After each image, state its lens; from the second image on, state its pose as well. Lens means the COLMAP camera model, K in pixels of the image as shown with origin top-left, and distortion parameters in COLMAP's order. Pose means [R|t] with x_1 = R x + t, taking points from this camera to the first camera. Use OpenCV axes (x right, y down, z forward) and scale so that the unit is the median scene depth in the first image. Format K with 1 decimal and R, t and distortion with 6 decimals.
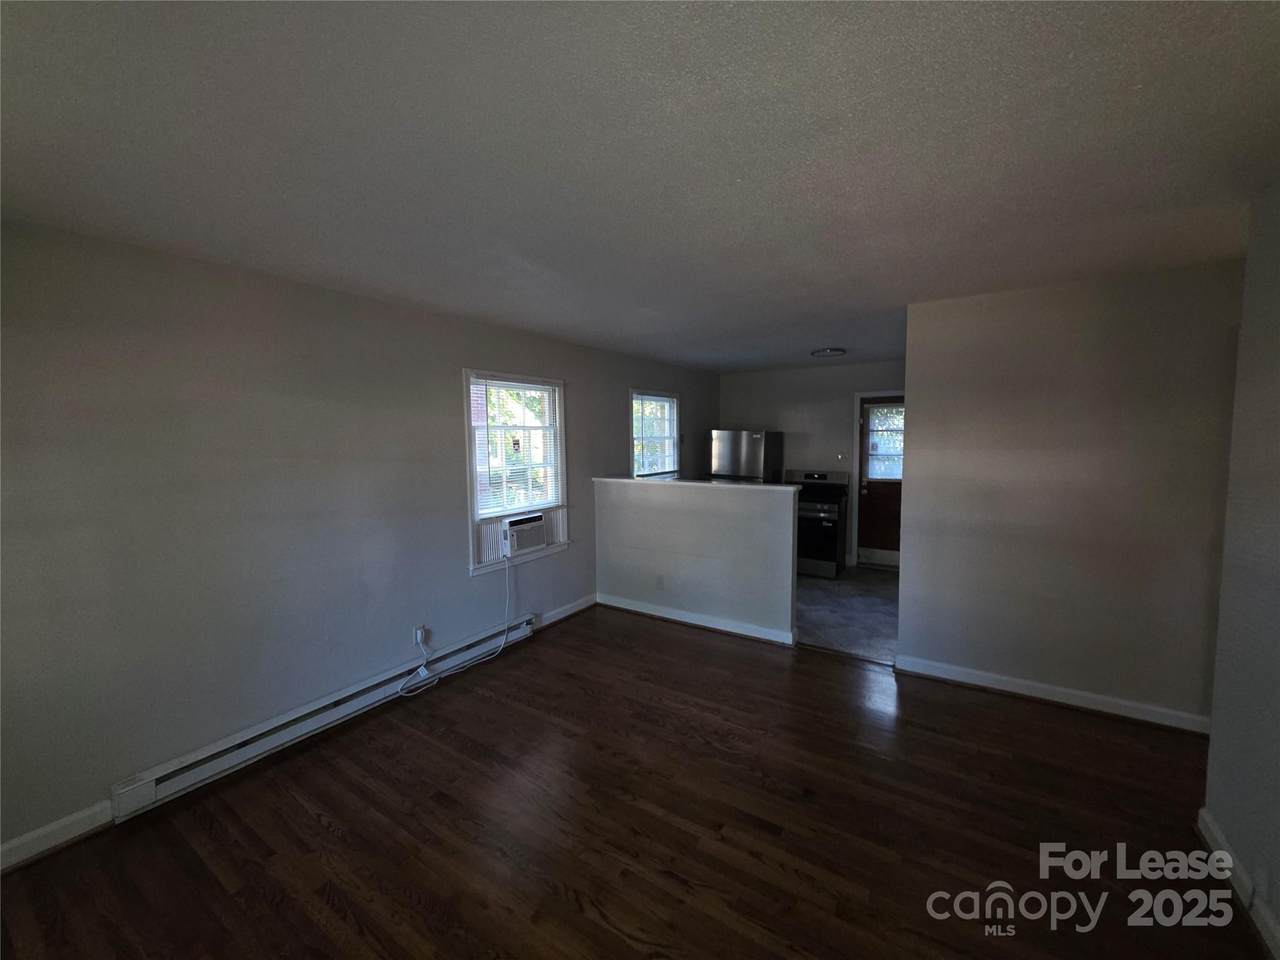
lens RADIAL K [[514.2, 0, 637.2], [0, 514.2, 475.2], [0, 0, 1]] dist [0.001906, -0.000180]
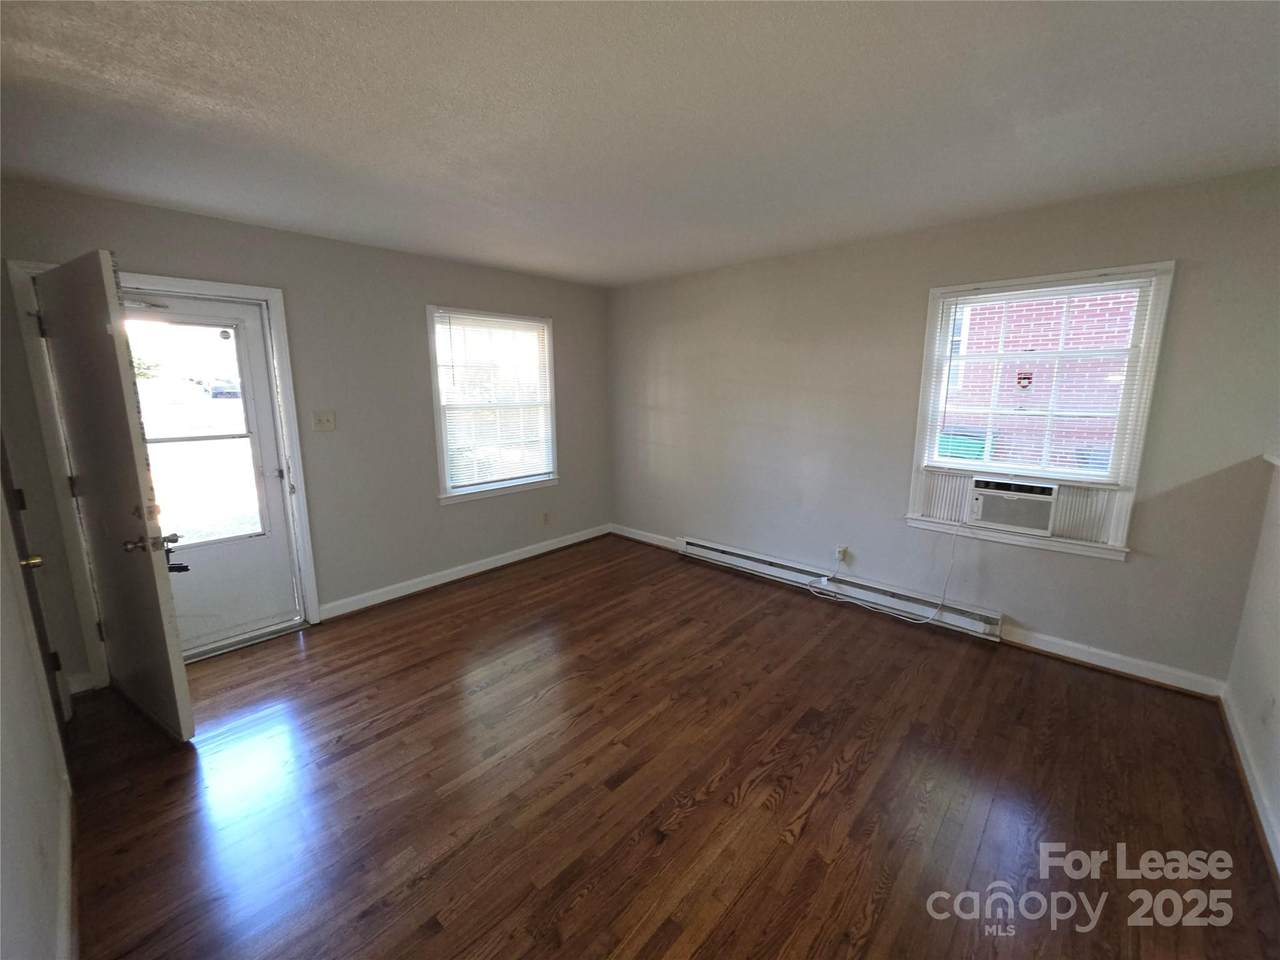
lens RADIAL K [[514.2, 0, 637.6], [0, 514.2, 477.9], [0, 0, 1]] dist [0.001906, -0.000180]
pose [[-0.163828, 0.190587, -0.967903, 0.741743], [-0.072152, 0.976217, 0.204436, -0.044152], [0.983847, 0.103328, -0.146181, 0.777301]]
